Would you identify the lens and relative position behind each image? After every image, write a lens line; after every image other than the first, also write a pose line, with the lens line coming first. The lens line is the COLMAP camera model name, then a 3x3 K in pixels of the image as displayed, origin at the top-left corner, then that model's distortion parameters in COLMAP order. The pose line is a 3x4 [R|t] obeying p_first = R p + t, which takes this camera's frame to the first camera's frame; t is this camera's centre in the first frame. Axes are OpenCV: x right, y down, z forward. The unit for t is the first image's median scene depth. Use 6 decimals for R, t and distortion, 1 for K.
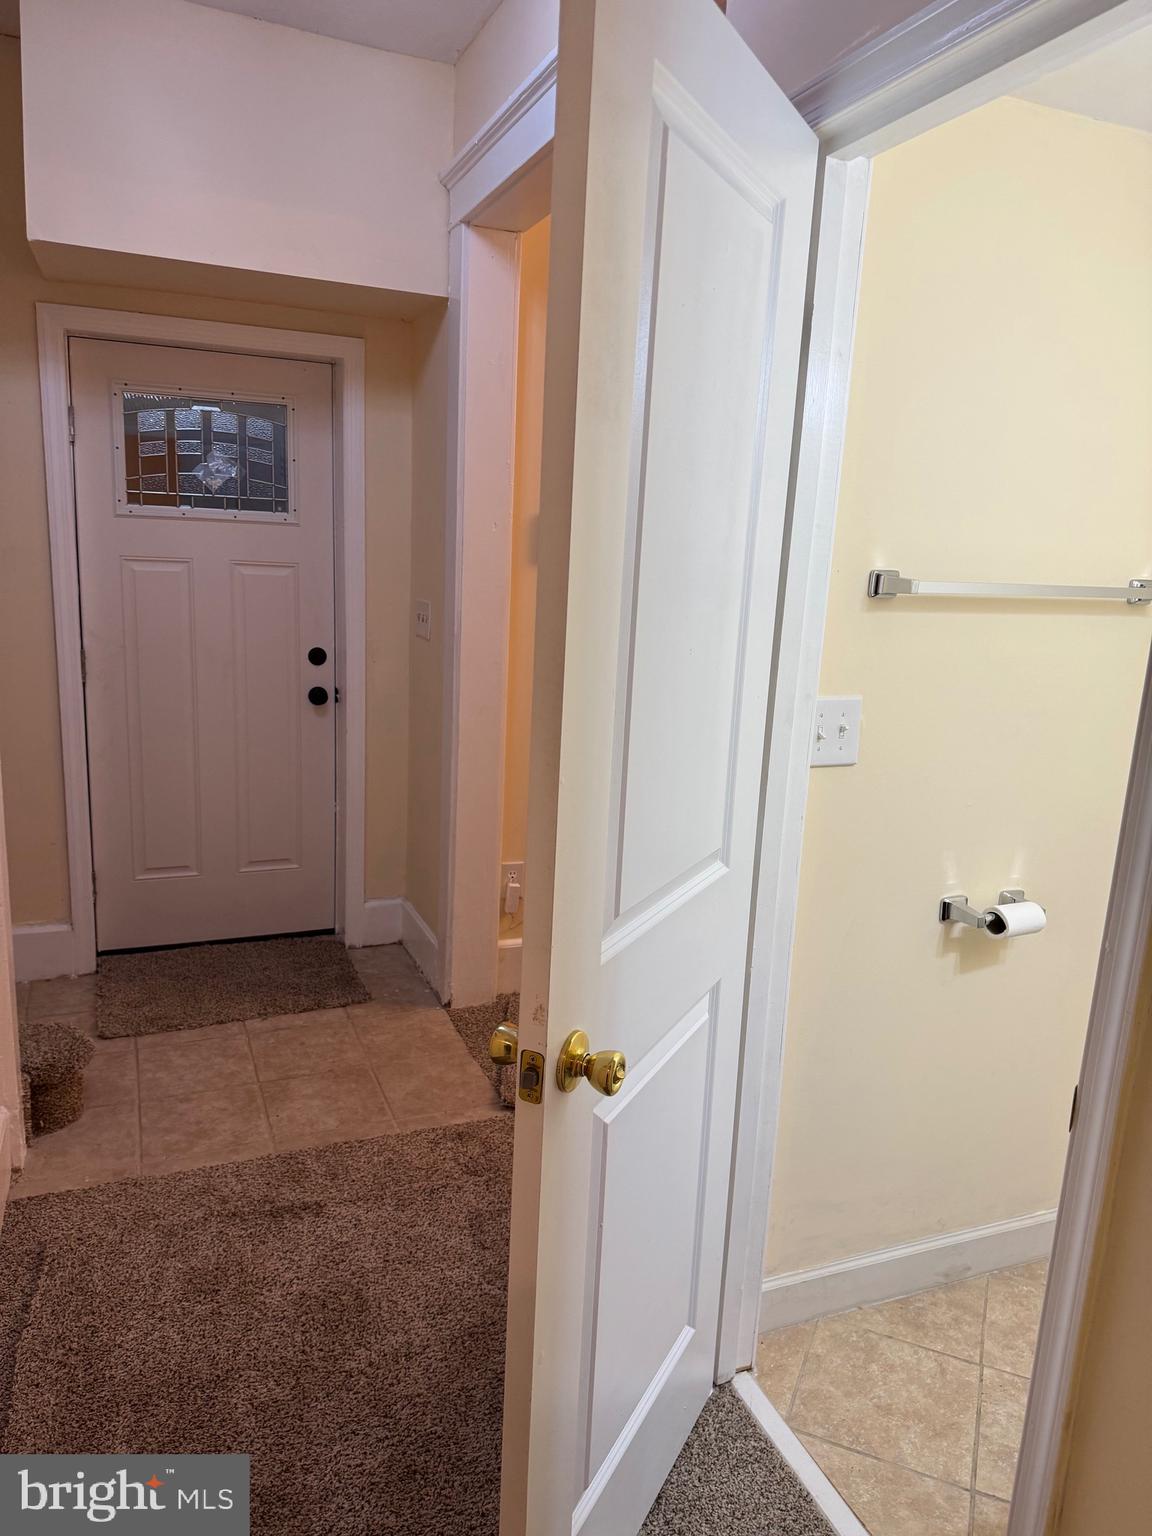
lens RADIAL K [[1078.4, 0, 592.1], [0, 1078.4, 768.8], [0, 0, 1]] dist [0.073874, -0.089859]
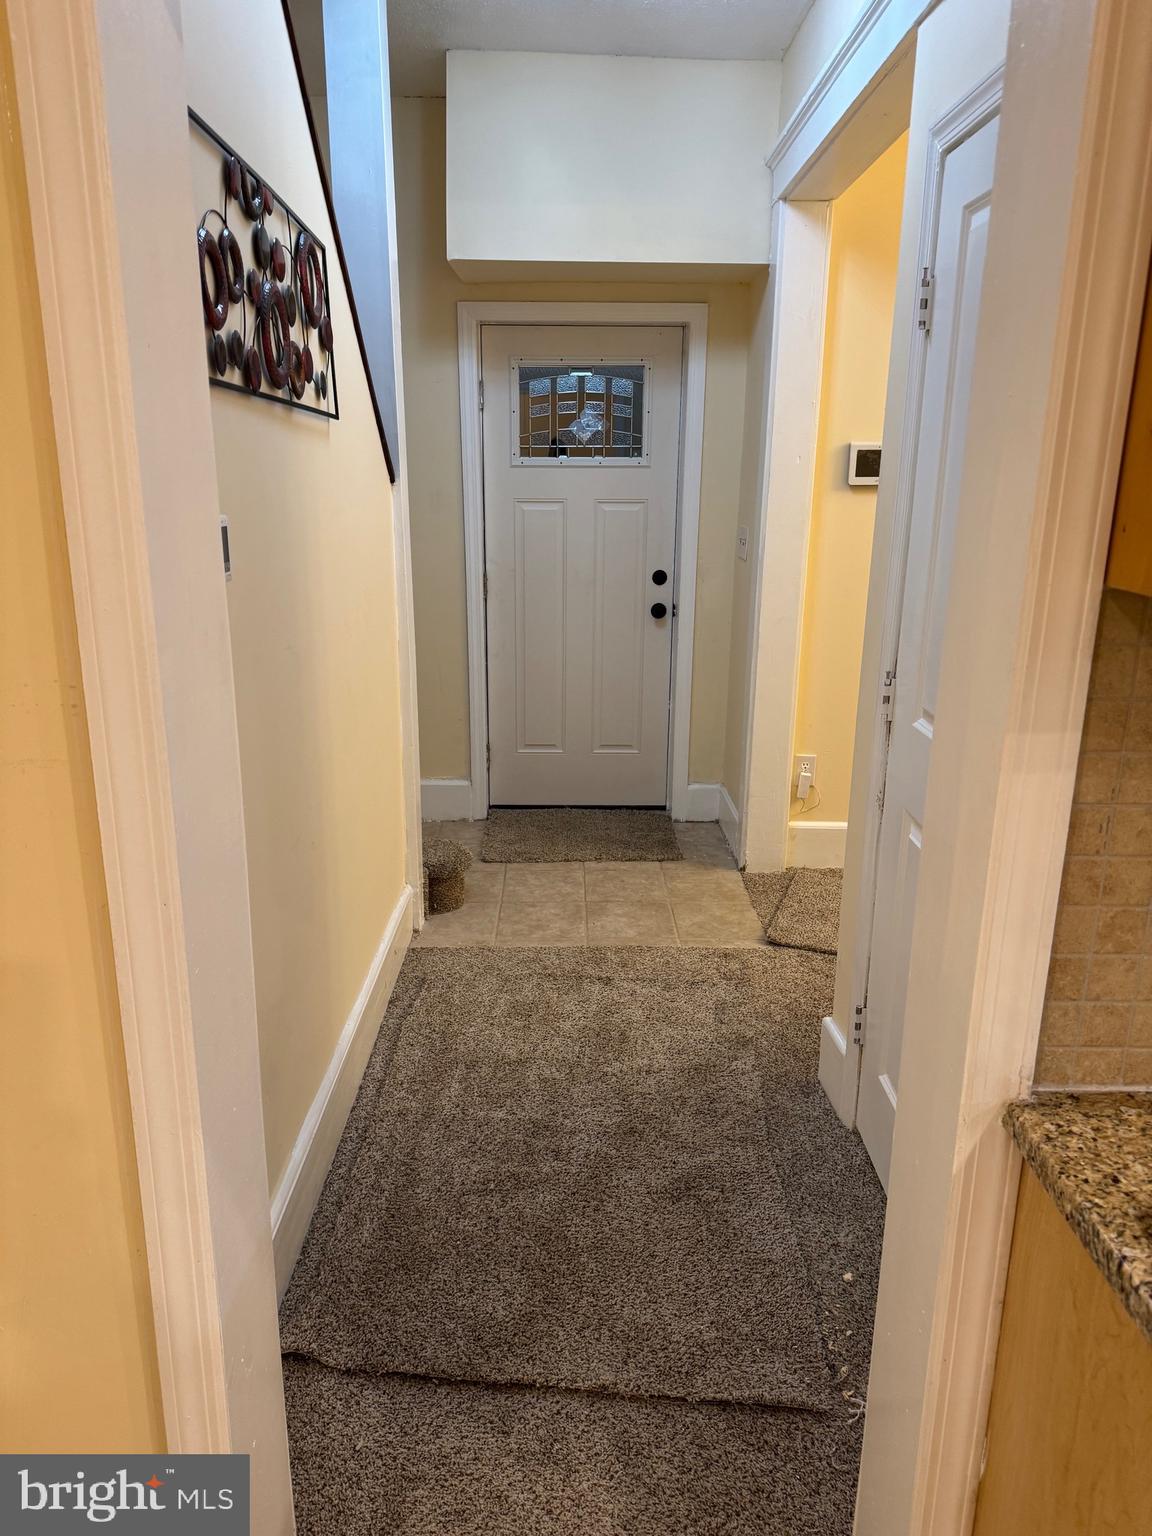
lens RADIAL K [[1078.4, 0, 616.6], [0, 1078.4, 773.9], [0, 0, 1]] dist [0.073874, -0.089859]
pose [[0.936090, 0.062346, -0.346190, 0.146151], [-0.042746, 0.997036, 0.063972, 0.042970], [0.349152, -0.045086, 0.935981, -0.168622]]
